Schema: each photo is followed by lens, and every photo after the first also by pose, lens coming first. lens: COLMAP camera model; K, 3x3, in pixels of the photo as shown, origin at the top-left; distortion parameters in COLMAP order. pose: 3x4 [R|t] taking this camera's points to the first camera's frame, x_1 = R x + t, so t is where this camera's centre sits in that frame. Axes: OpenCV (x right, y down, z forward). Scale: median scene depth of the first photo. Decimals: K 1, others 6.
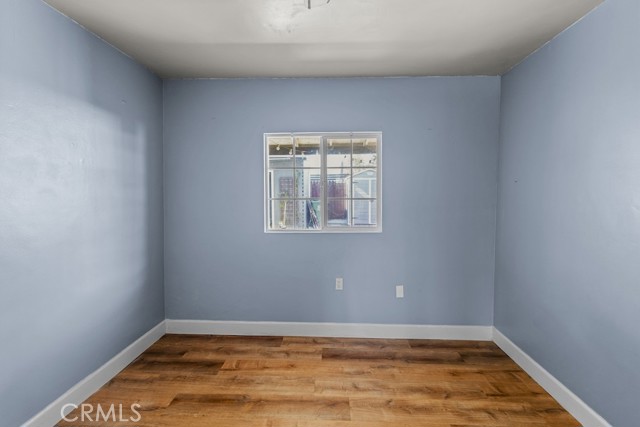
lens RADIAL K [[302.8, 0, 320.1], [0, 302.8, 199.0], [0, 0, 1]] dist [0.008269, -0.000309]
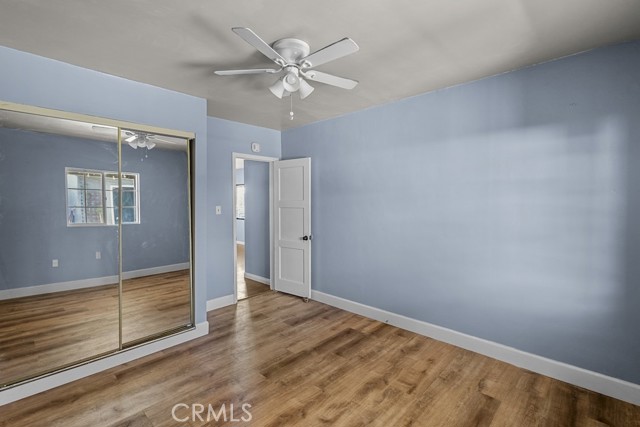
lens RADIAL K [[297.3, 0, 322.0], [0, 297.3, 207.7], [0, 0, 1]] dist [0.006003, -0.000021]
pose [[-0.658185, 0.017150, -0.752661, 0.563915], [-0.011480, 0.999396, 0.032811, -0.022612], [0.752769, 0.030236, -0.657590, 1.016803]]
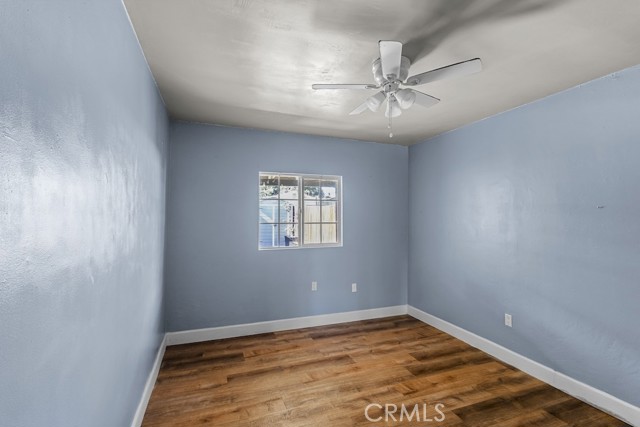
lens RADIAL K [[297.3, 0, 322.0], [0, 297.3, 207.7], [0, 0, 1]] dist [0.006003, -0.000021]
pose [[0.919080, 0.017022, 0.393703, -0.519159], [0.004500, 0.998548, -0.053680, 0.002619], [-0.394045, 0.051108, 0.917669, -0.296569]]
